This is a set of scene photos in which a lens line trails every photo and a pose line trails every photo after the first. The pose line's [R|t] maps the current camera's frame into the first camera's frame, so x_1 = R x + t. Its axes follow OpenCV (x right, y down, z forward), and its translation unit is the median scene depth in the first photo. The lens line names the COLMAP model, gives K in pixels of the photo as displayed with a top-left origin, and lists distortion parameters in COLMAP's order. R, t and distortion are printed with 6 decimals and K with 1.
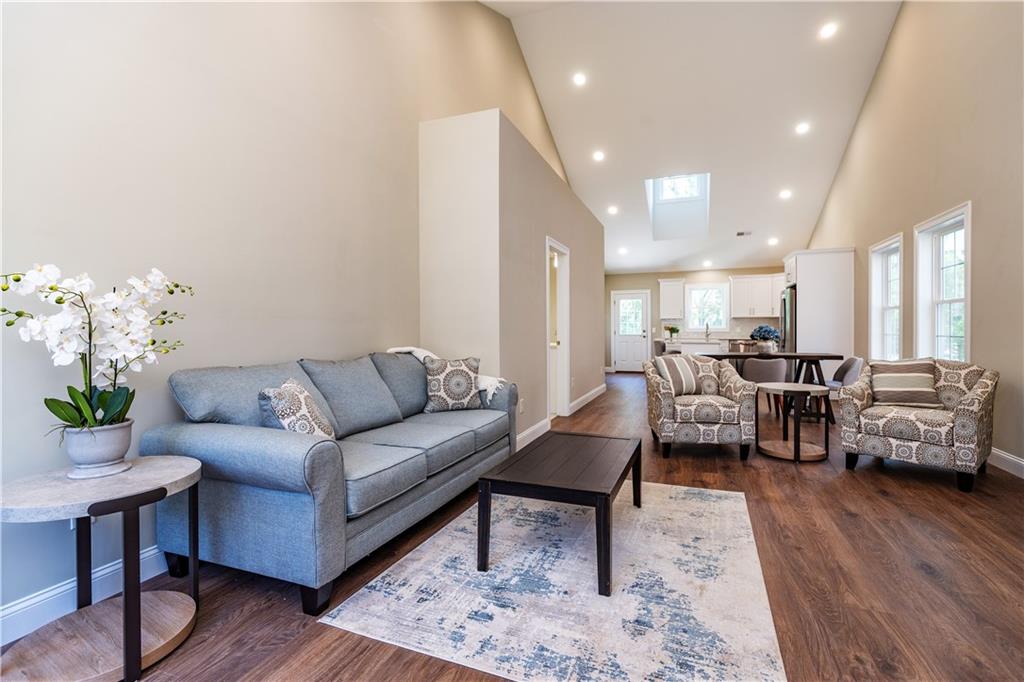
lens RADIAL K [[466.8, 0, 517.1], [0, 466.8, 331.8], [0, 0, 1]] dist [-0.006188, 0.003661]
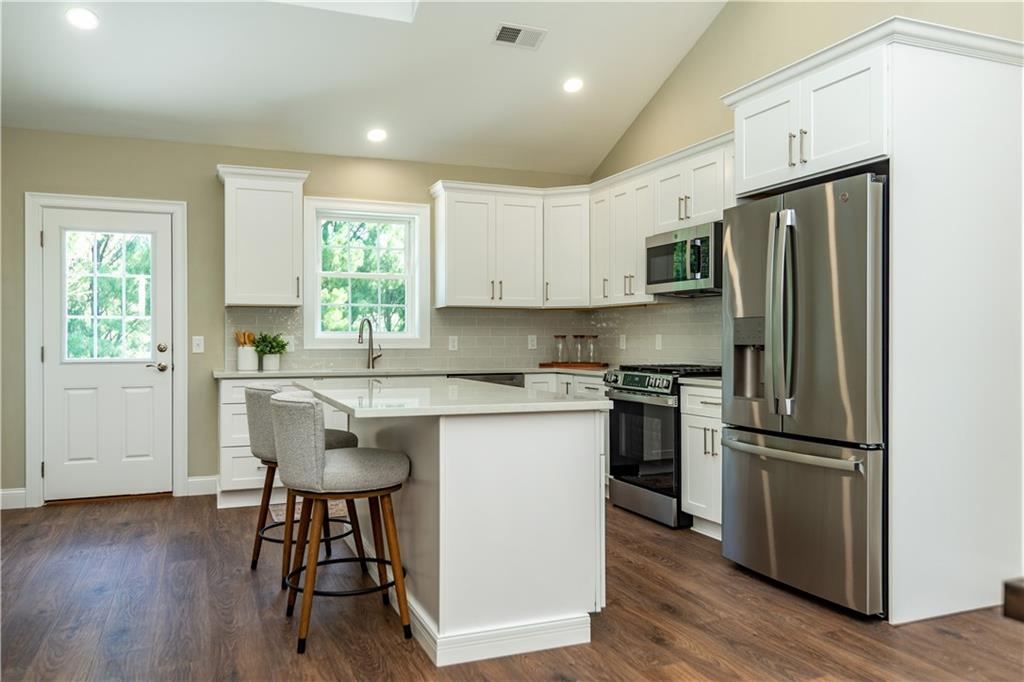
lens RADIAL K [[744.4, 0, 522.1], [0, 744.4, 339.9], [0, 0, 1]] dist [0.012943, 0.001250]
pose [[0.726399, 0.000252, 0.687273, 0.146053], [0.004151, 0.999980, -0.004754, -0.004684], [-0.687260, 0.006307, 0.726384, 0.635511]]
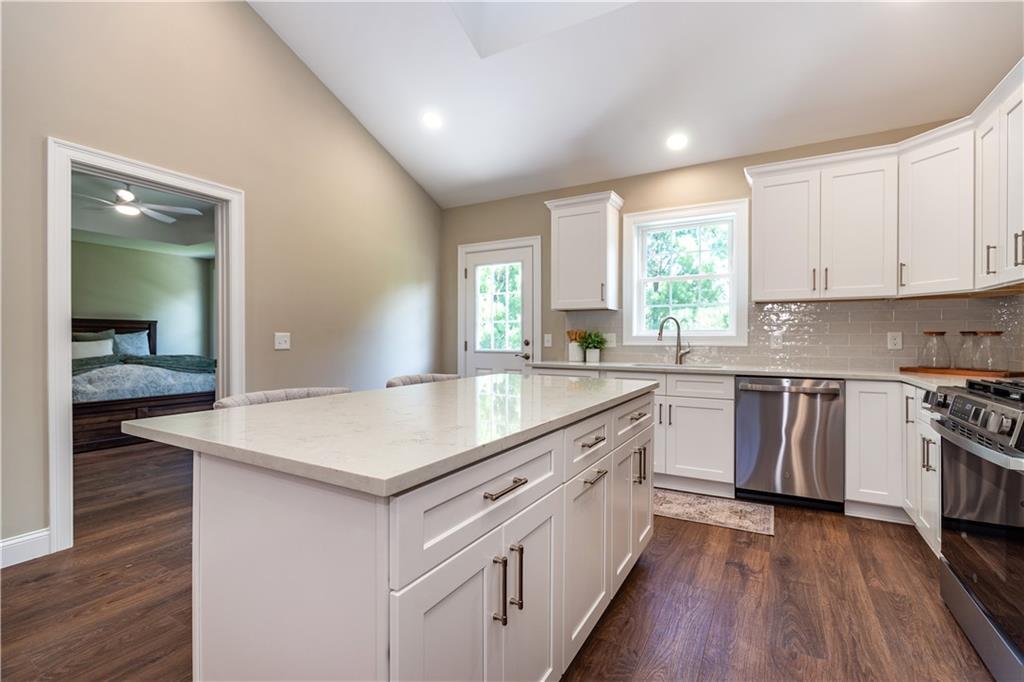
lens RADIAL K [[466.8, 0, 508.4], [0, 466.8, 339.9], [0, 0, 1]] dist [-0.006188, 0.003661]
pose [[0.989499, 0.003033, -0.144511, 0.382142], [-0.003027, 0.999995, 0.000265, -0.005411], [0.144511, 0.000176, 0.989503, 0.738714]]
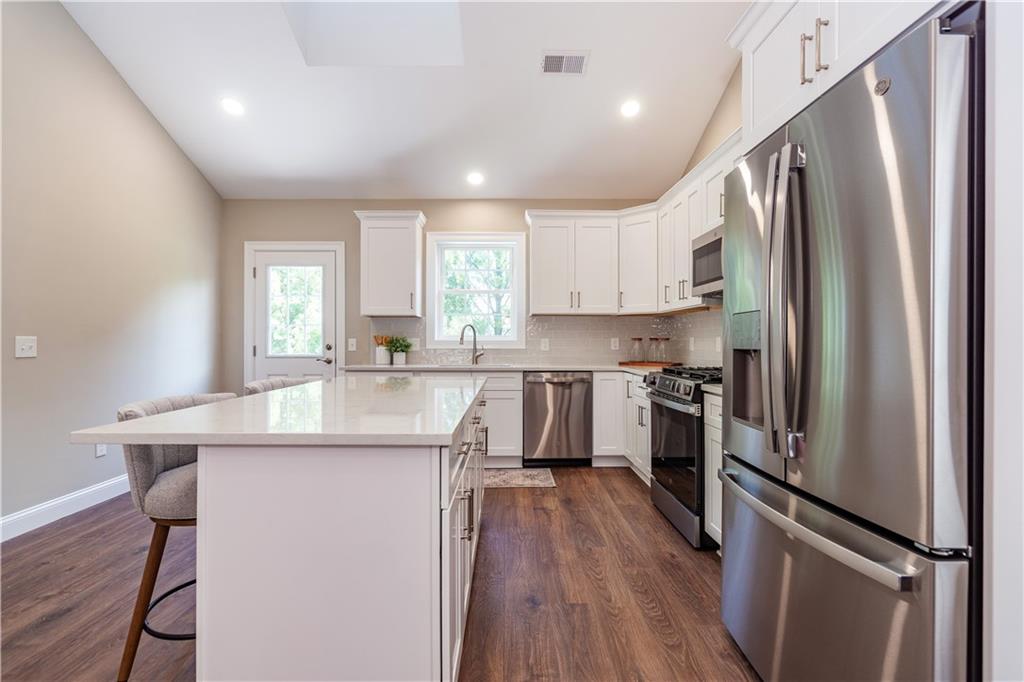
lens RADIAL K [[466.8, 0, 519.1], [0, 466.8, 340.6], [0, 0, 1]] dist [-0.006188, 0.003661]
pose [[0.922152, 0.003082, 0.386815, 0.326378], [0.000059, 0.999967, -0.008109, -0.005284], [-0.386827, 0.007501, 0.922122, 0.698310]]
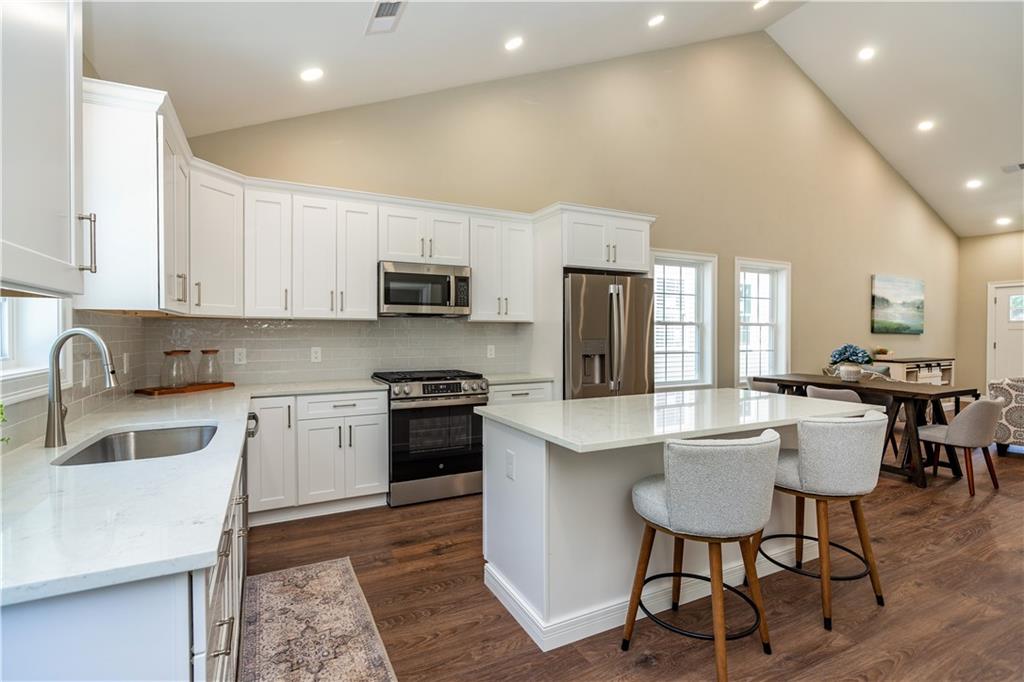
lens RADIAL K [[466.8, 0, 495.5], [0, 466.8, 342.1], [0, 0, 1]] dist [-0.006188, 0.003661]
pose [[-0.726896, -0.006421, 0.686718, 0.250957], [0.007784, 0.999815, 0.017588, -0.021265], [-0.686704, 0.018130, -0.726711, 1.151892]]
